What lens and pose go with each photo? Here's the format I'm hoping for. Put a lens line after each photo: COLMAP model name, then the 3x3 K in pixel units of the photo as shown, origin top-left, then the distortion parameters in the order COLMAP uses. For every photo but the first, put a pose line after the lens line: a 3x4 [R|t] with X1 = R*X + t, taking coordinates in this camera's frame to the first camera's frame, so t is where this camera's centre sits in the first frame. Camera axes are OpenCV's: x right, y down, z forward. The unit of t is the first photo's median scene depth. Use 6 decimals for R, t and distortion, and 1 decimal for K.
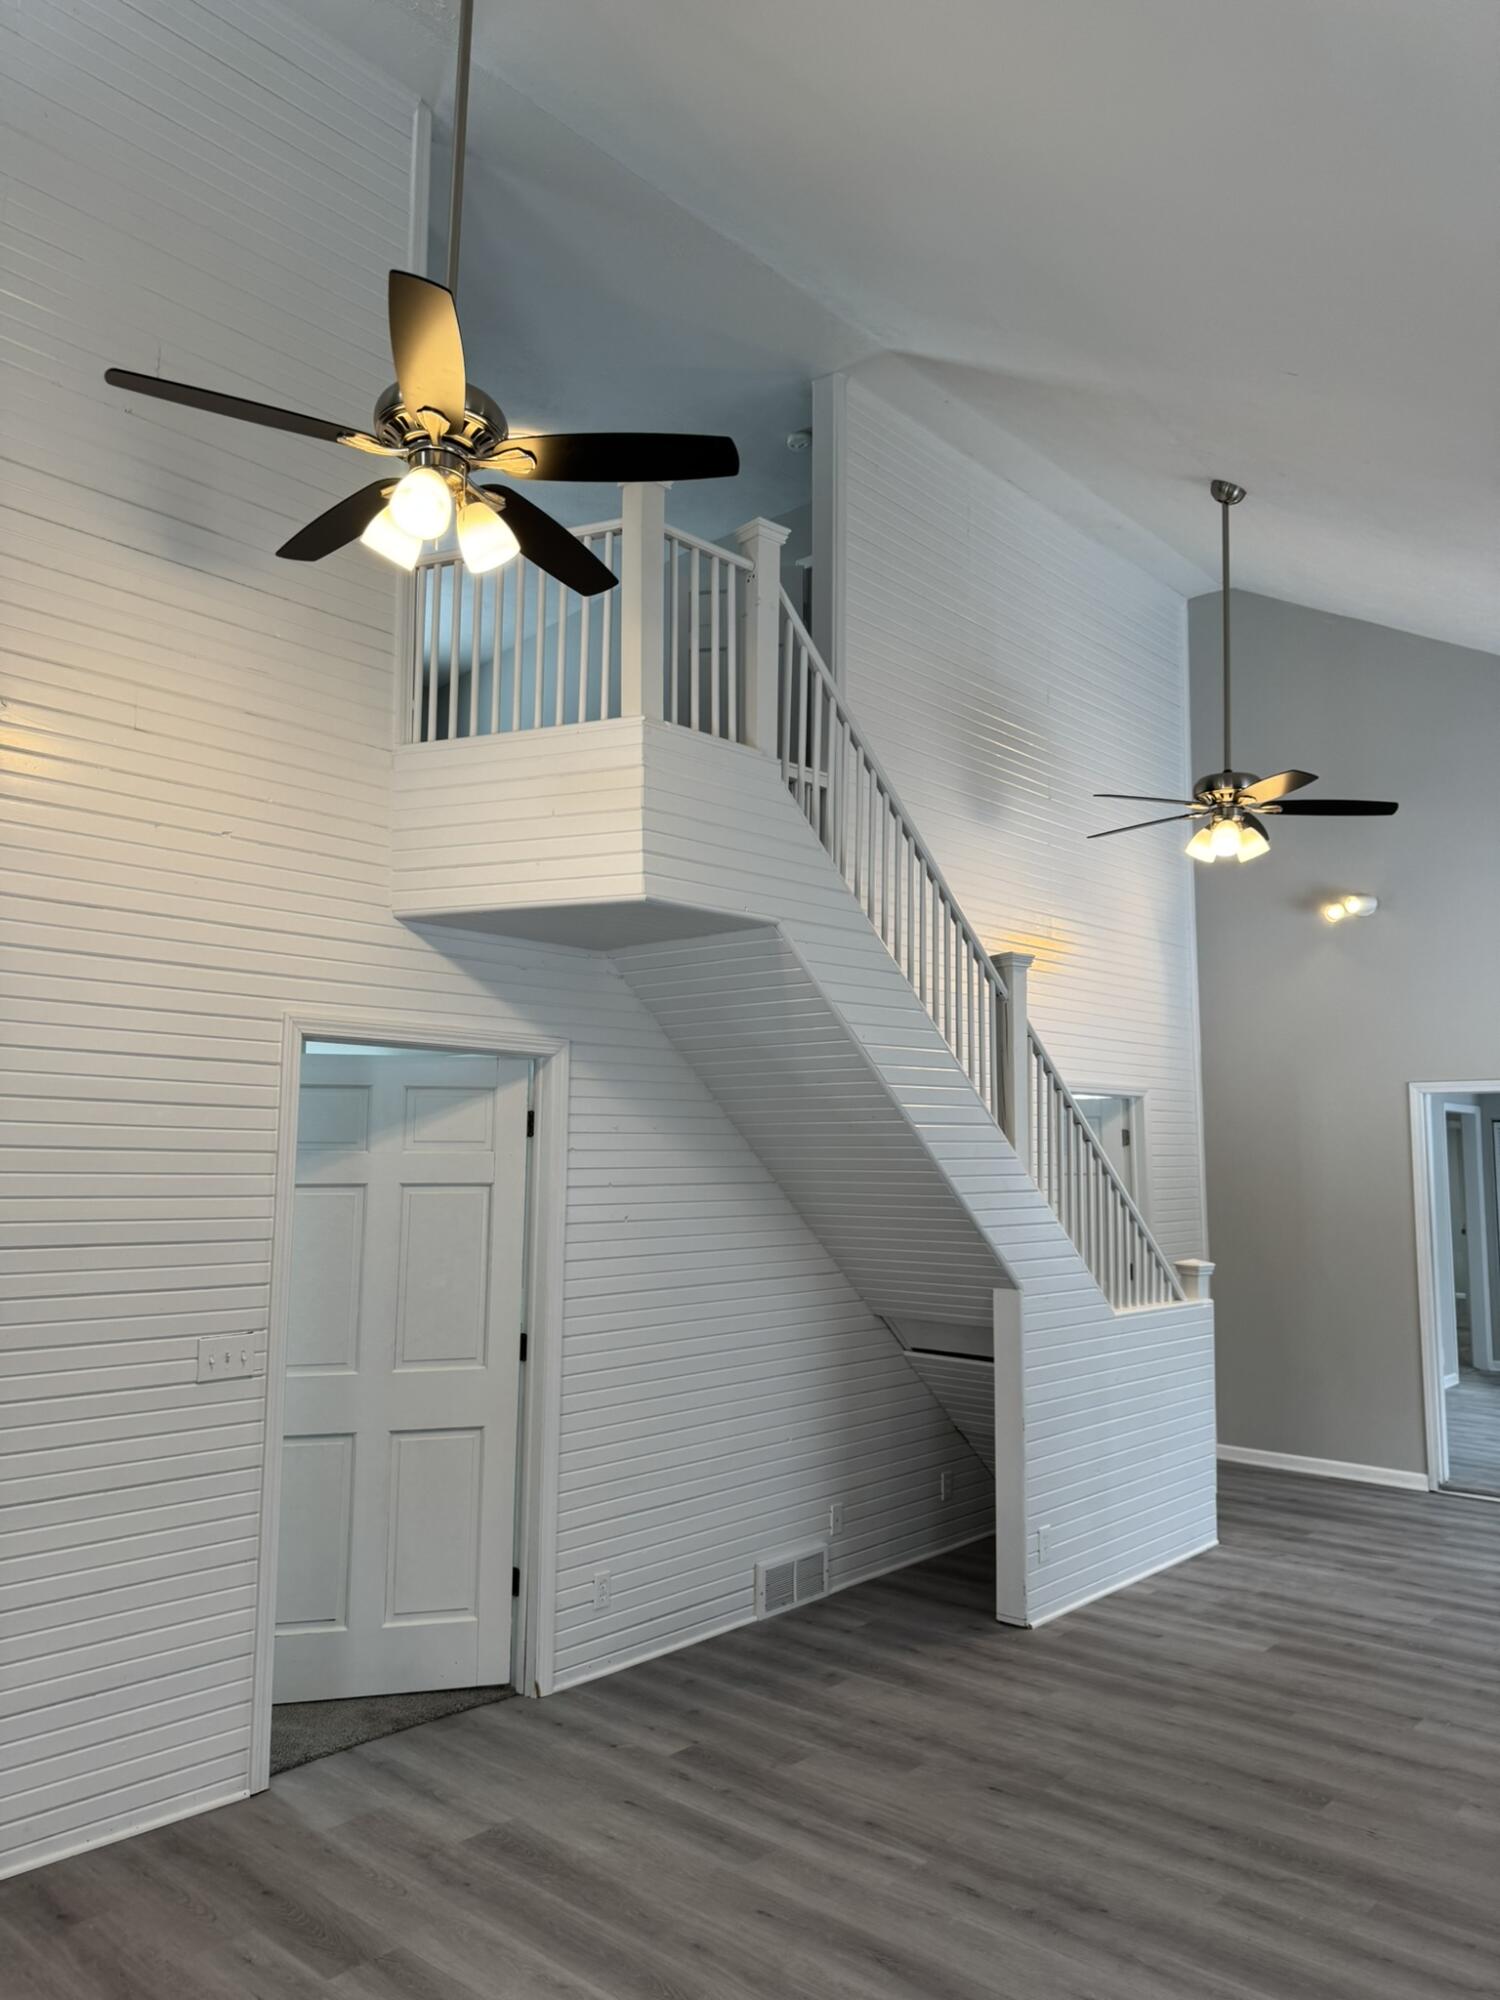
lens RADIAL K [[1416.0, 0, 745.1], [0, 1416.0, 1002.2], [0, 0, 1]] dist [0.050327, -0.043393]
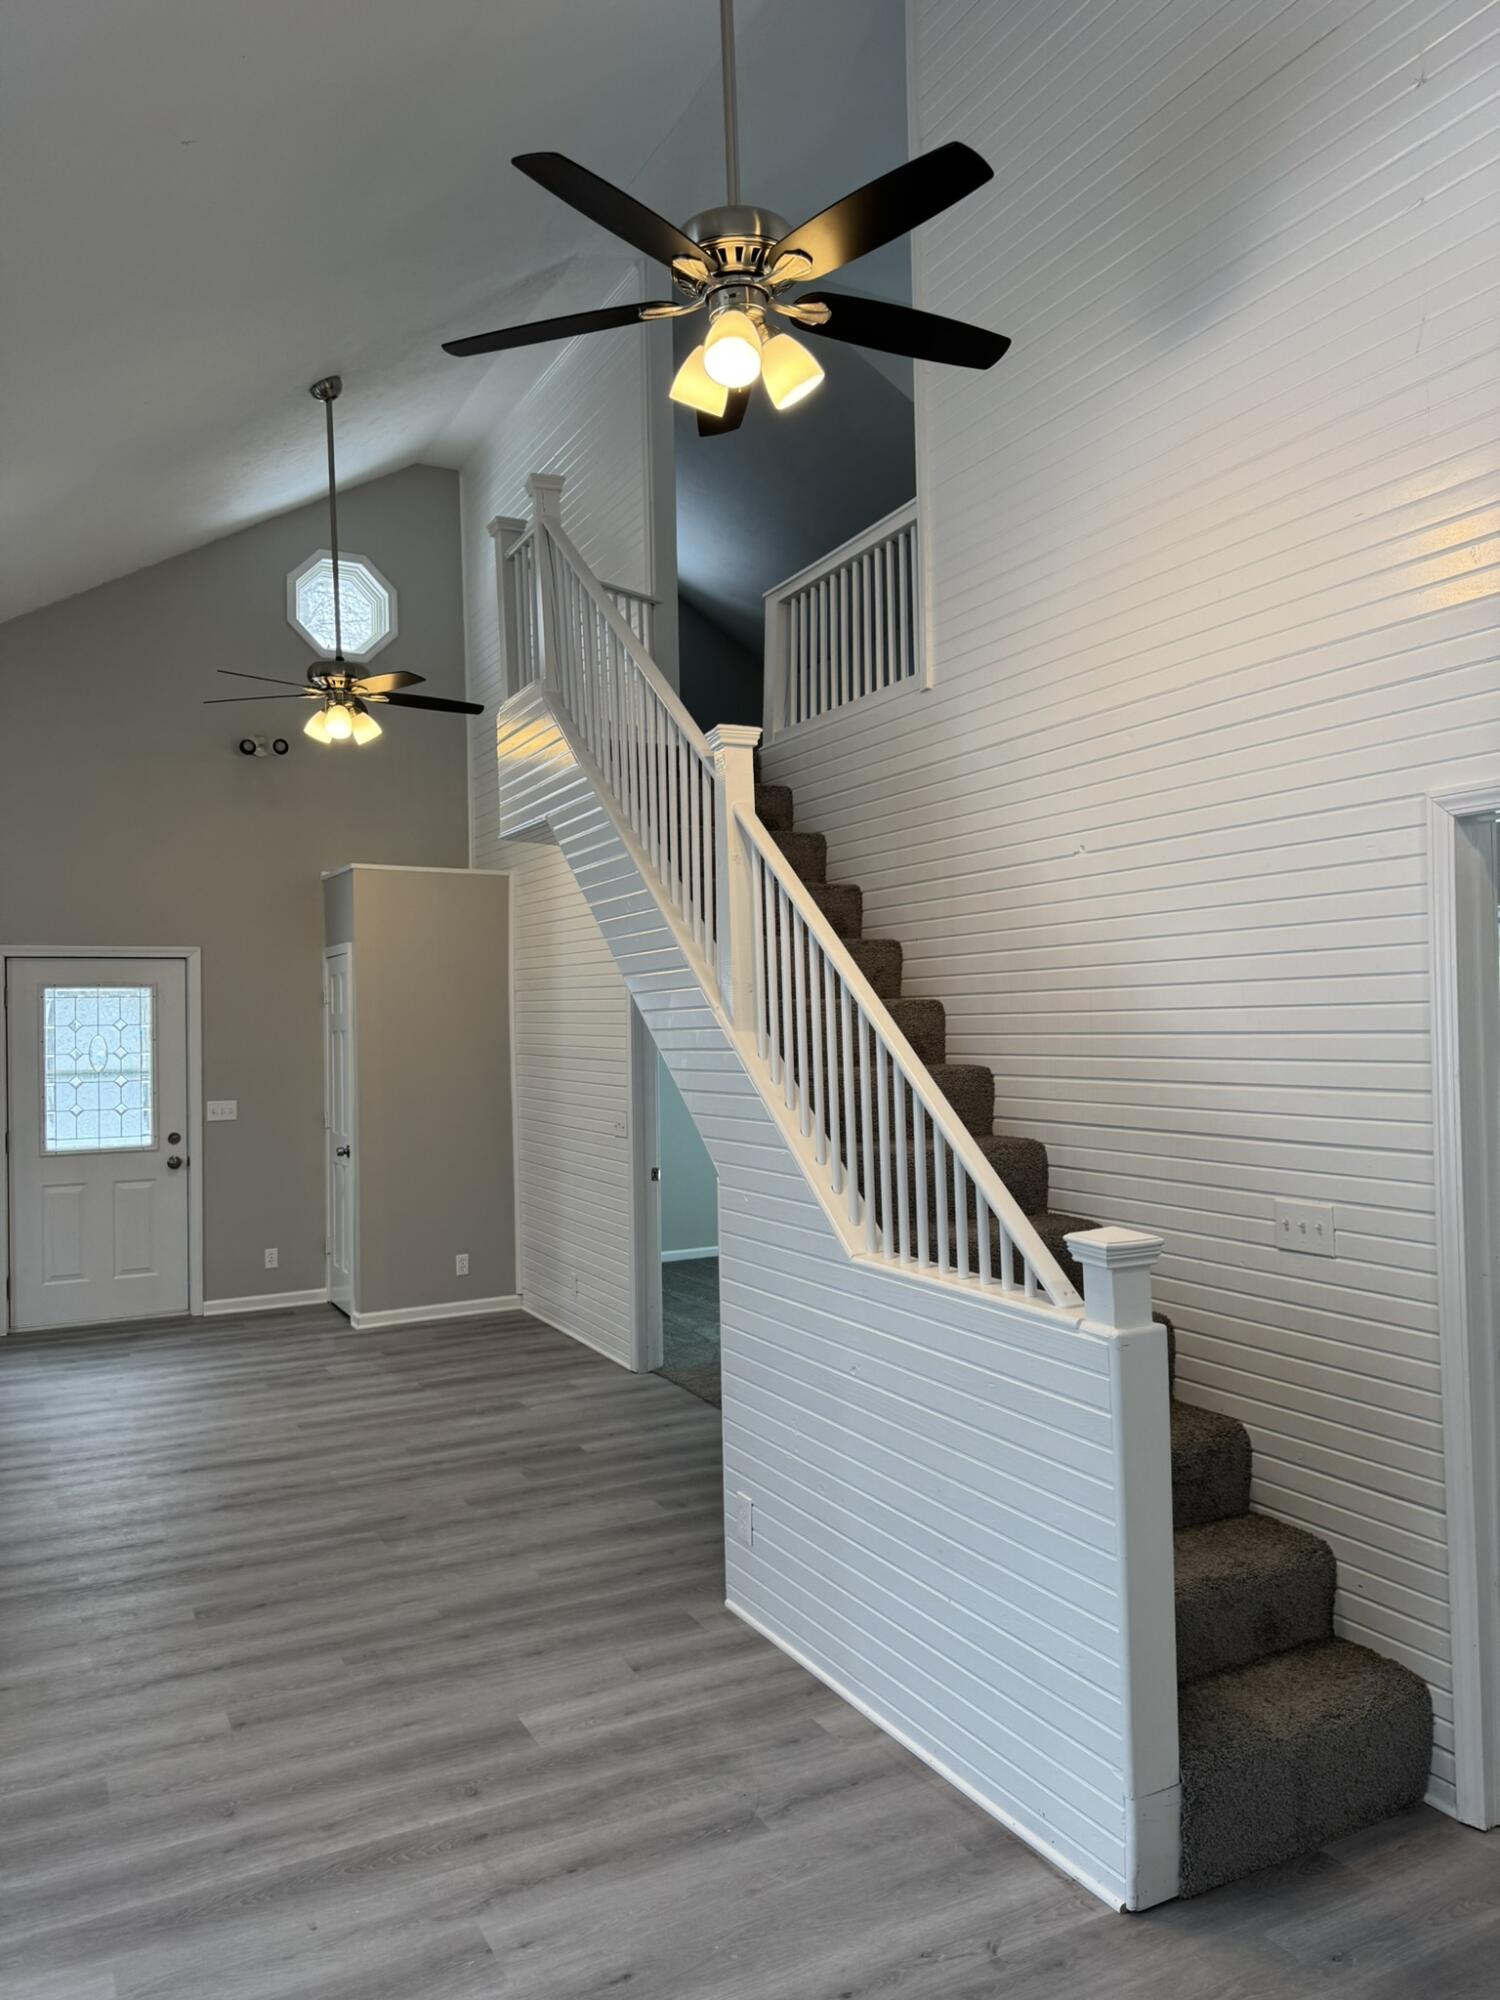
lens RADIAL K [[1416.0, 0, 745.1], [0, 1416.0, 1002.2], [0, 0, 1]] dist [0.050327, -0.043393]
pose [[-0.341637, -0.012309, -0.939751, 1.096020], [0.117733, 0.991477, -0.055787, 0.188438], [0.932428, -0.129699, -0.337276, 1.554320]]
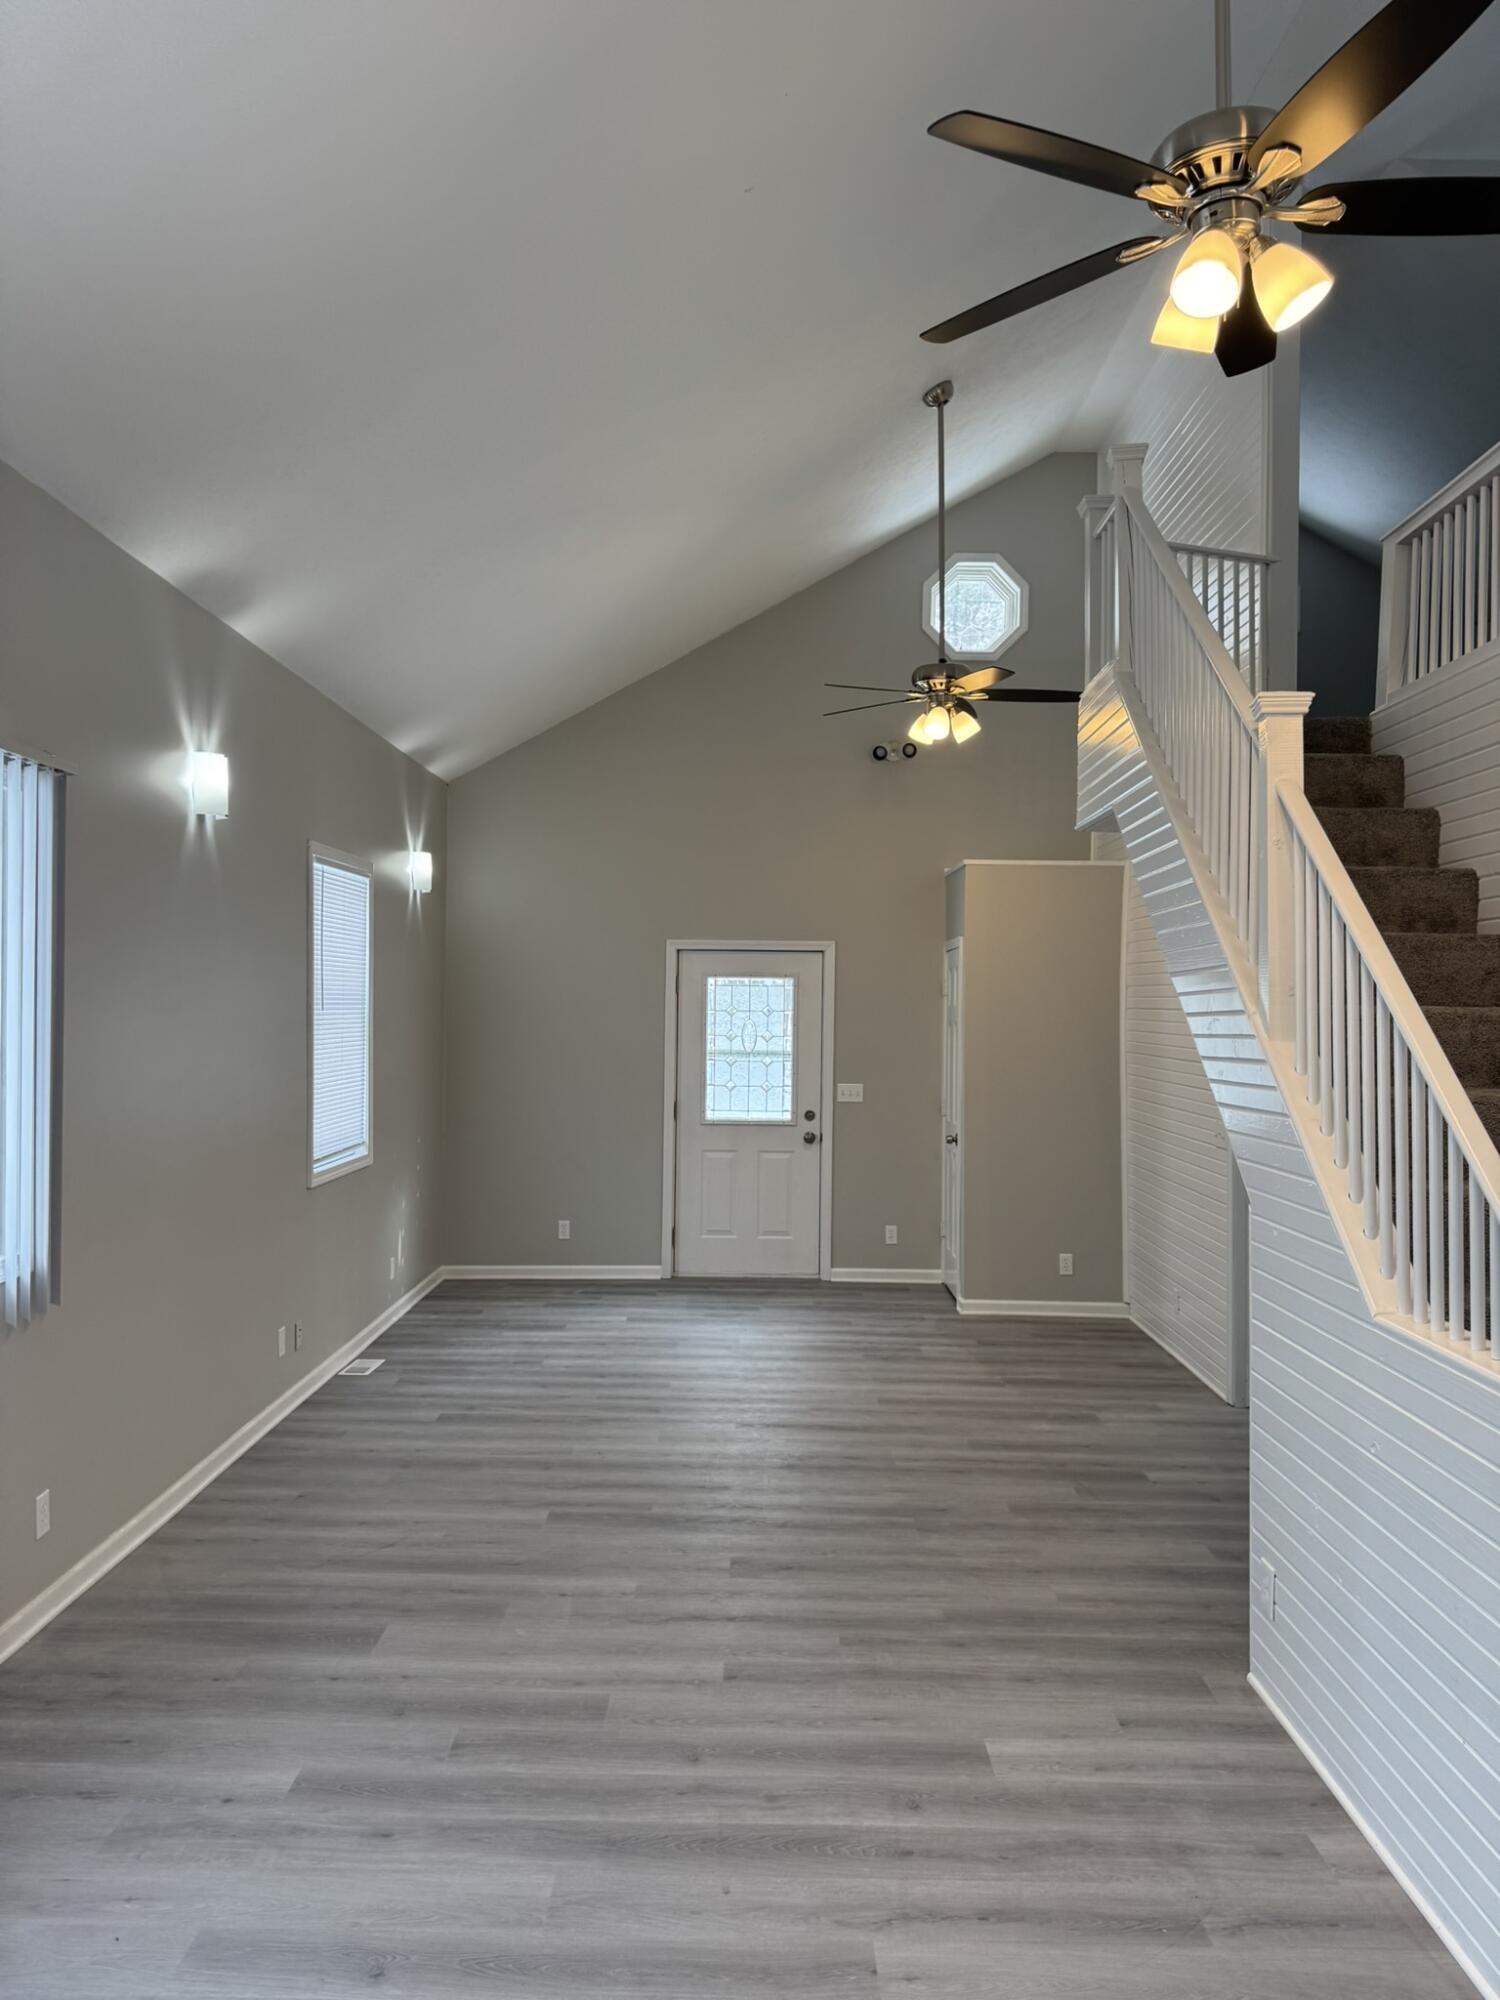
lens RADIAL K [[1399.6, 0, 750.0], [0, 1399.6, 1000.0], [0, 0, 1]] dist [0.135241, -0.203554]
pose [[-0.740969, -0.018897, -0.671273, 1.008170], [0.059198, 0.993874, -0.093323, 0.190368], [0.668925, -0.108887, -0.735312, 1.639907]]
